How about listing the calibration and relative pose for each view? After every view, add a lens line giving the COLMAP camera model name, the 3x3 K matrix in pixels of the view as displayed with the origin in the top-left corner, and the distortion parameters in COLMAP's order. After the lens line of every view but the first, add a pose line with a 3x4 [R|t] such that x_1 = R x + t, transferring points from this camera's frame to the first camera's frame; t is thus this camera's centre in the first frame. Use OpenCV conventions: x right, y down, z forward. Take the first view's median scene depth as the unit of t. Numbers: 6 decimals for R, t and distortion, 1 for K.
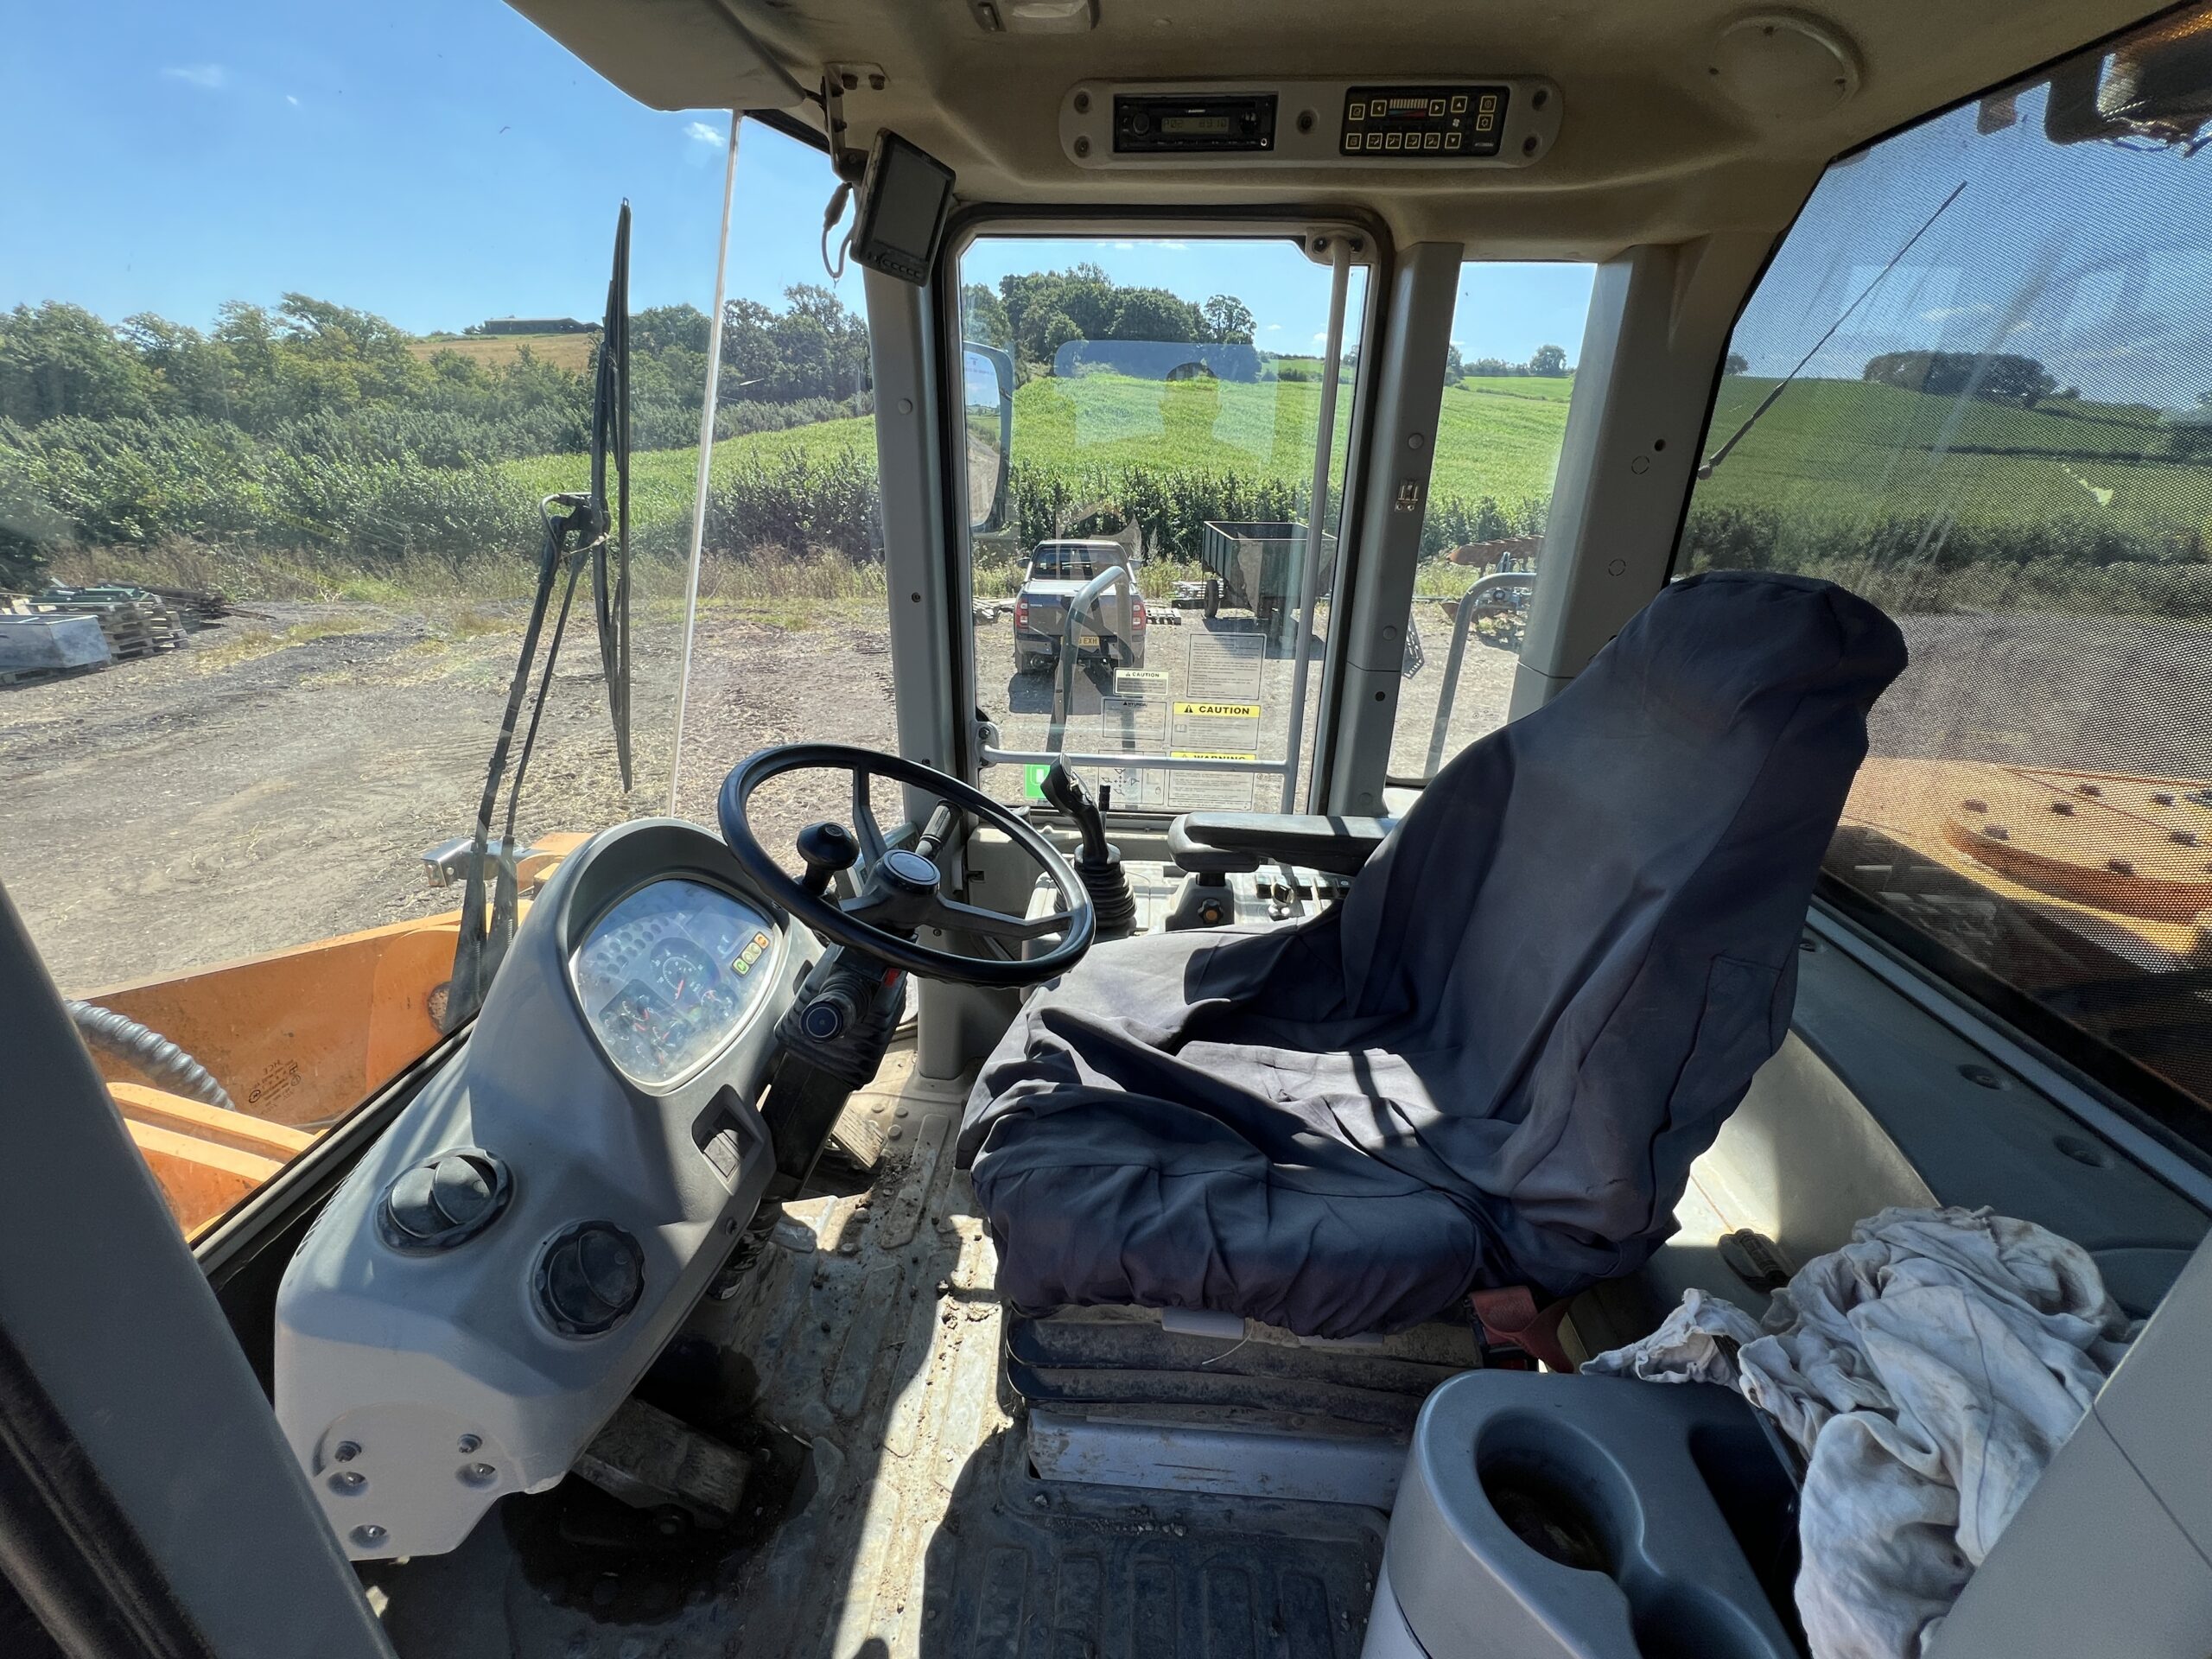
lens RADIAL K [[886.9, 0, 1097.6], [0, 886.9, 827.8], [0, 0, 1]] dist [-0.003722, -0.000244]
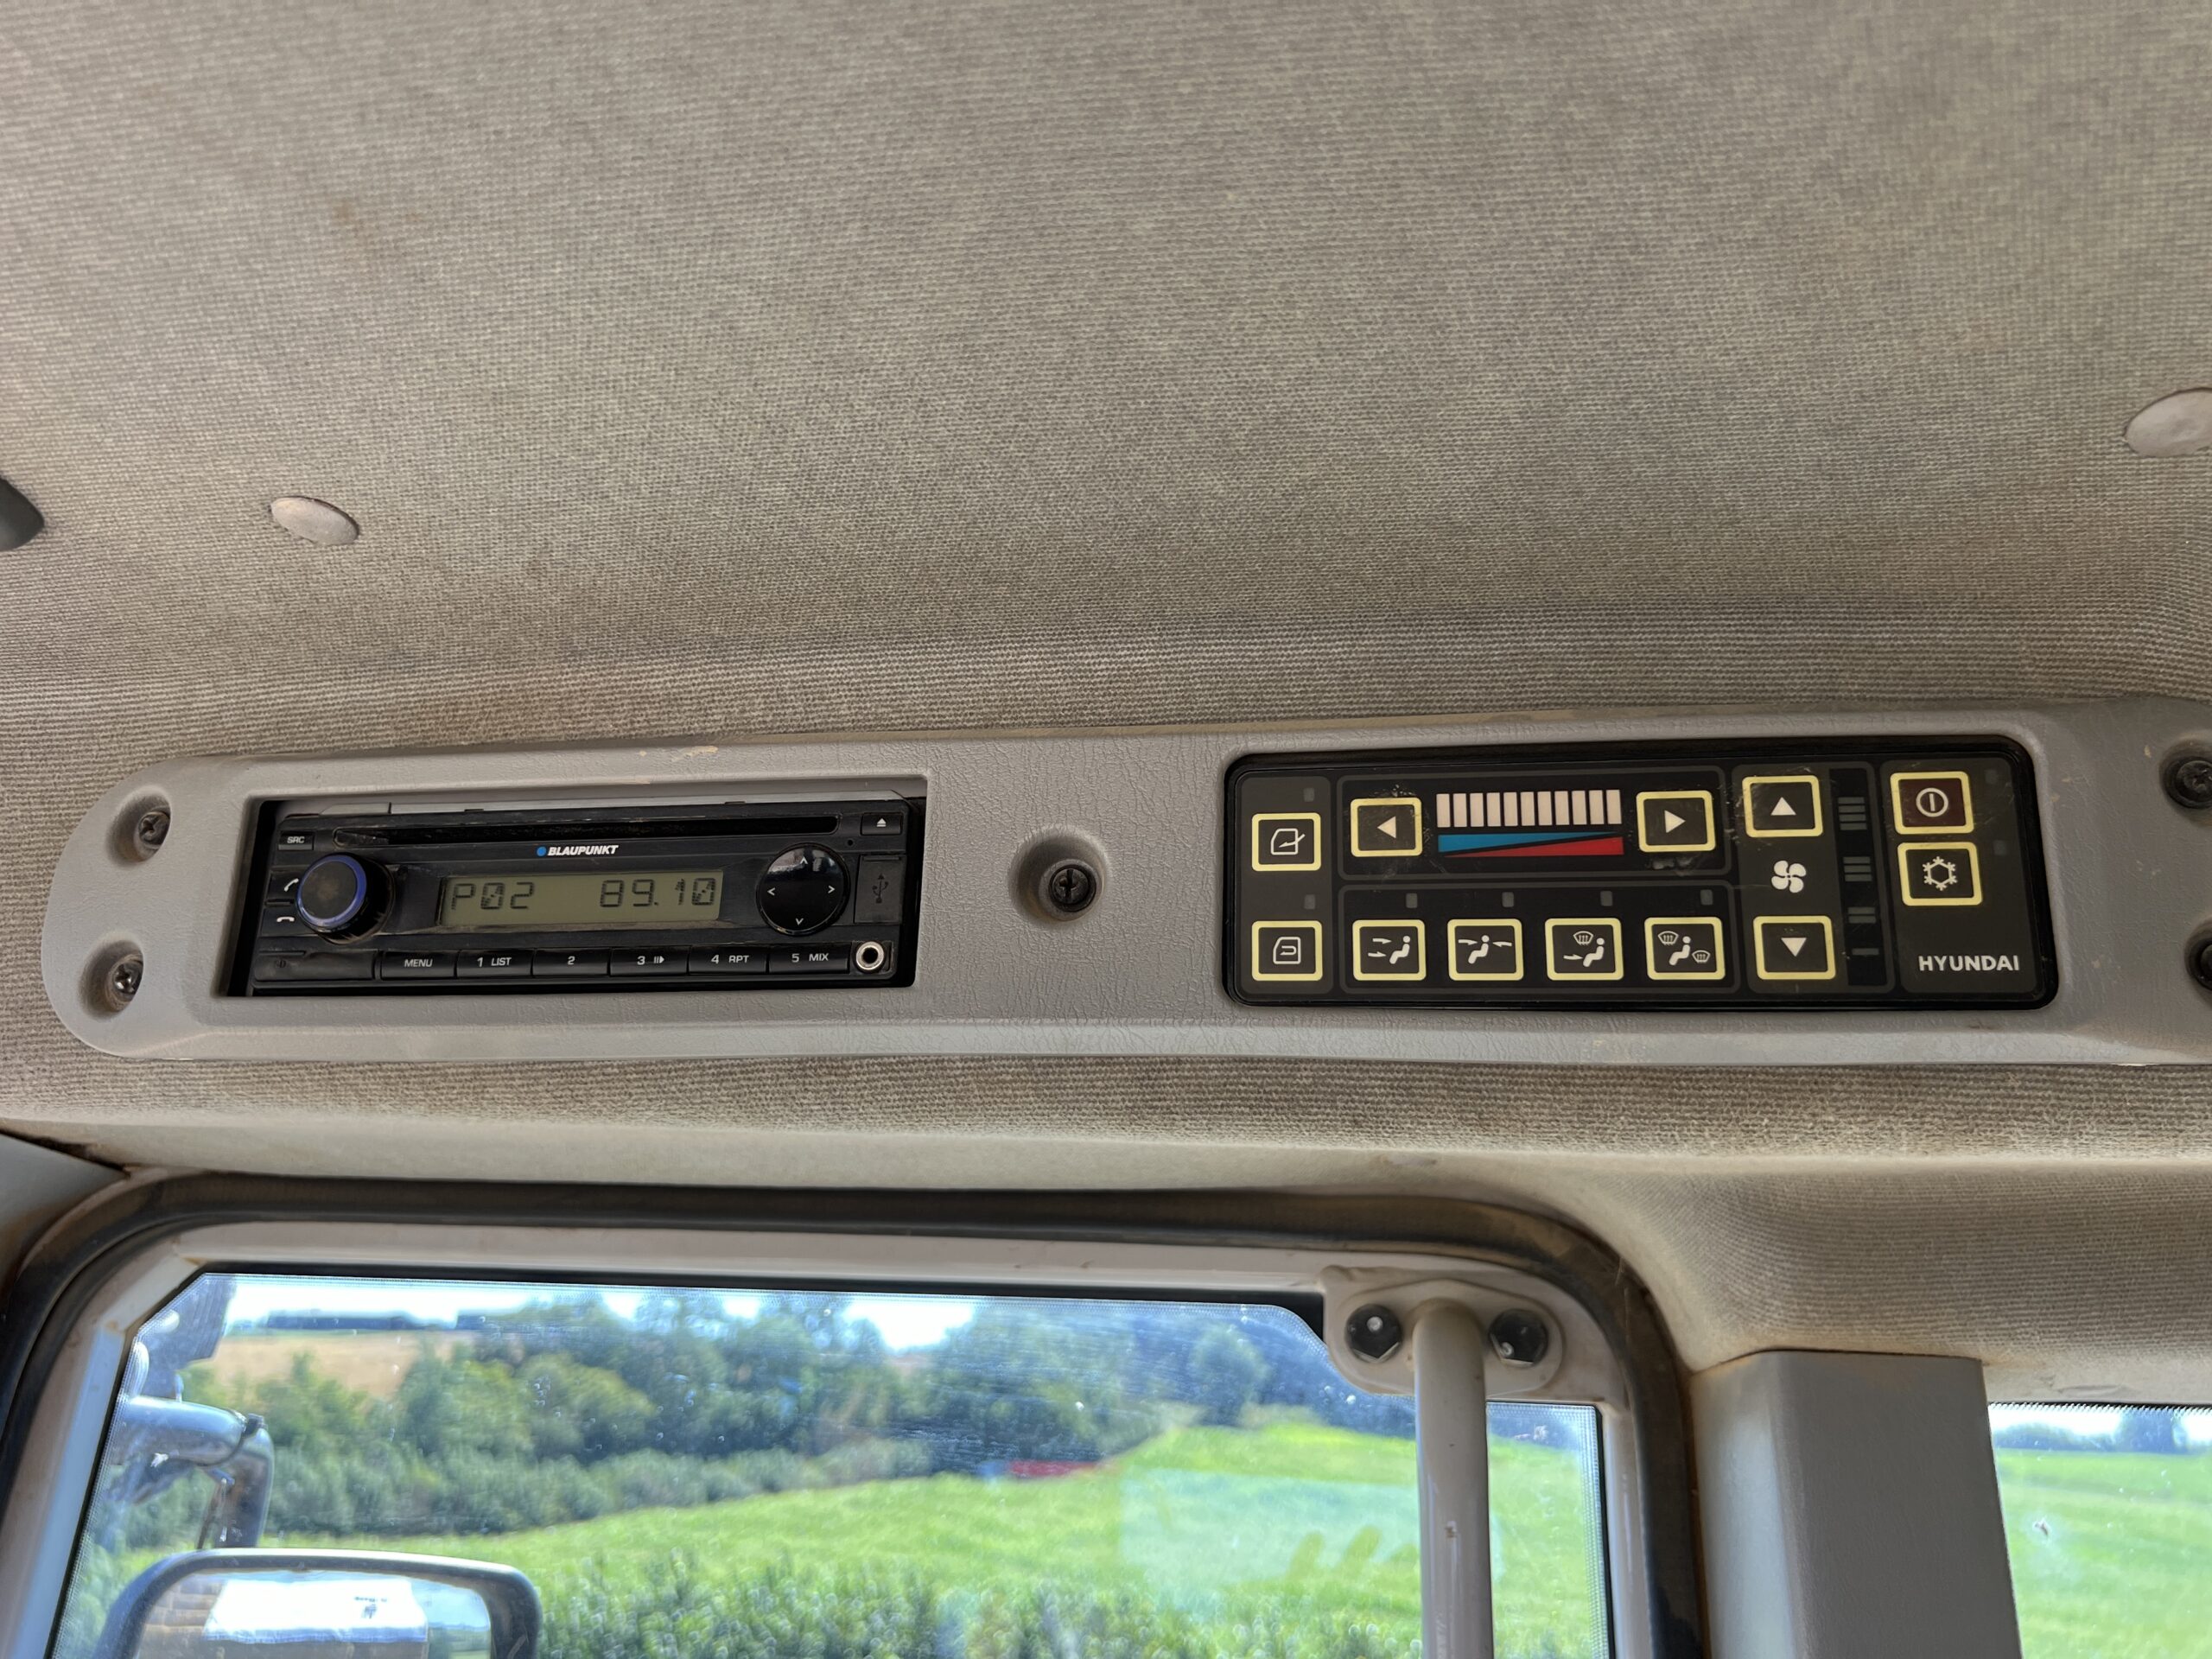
lens RADIAL K [[1680.5, 0, 1105.6], [0, 1680.5, 829.2], [0, 0, 1]] dist [0.029811, -0.031517]
pose [[0.993887, -0.006047, -0.110237, 0.246272], [-0.075682, 0.689649, -0.720178, -0.434669], [0.080380, 0.724119, 0.684975, 0.601717]]
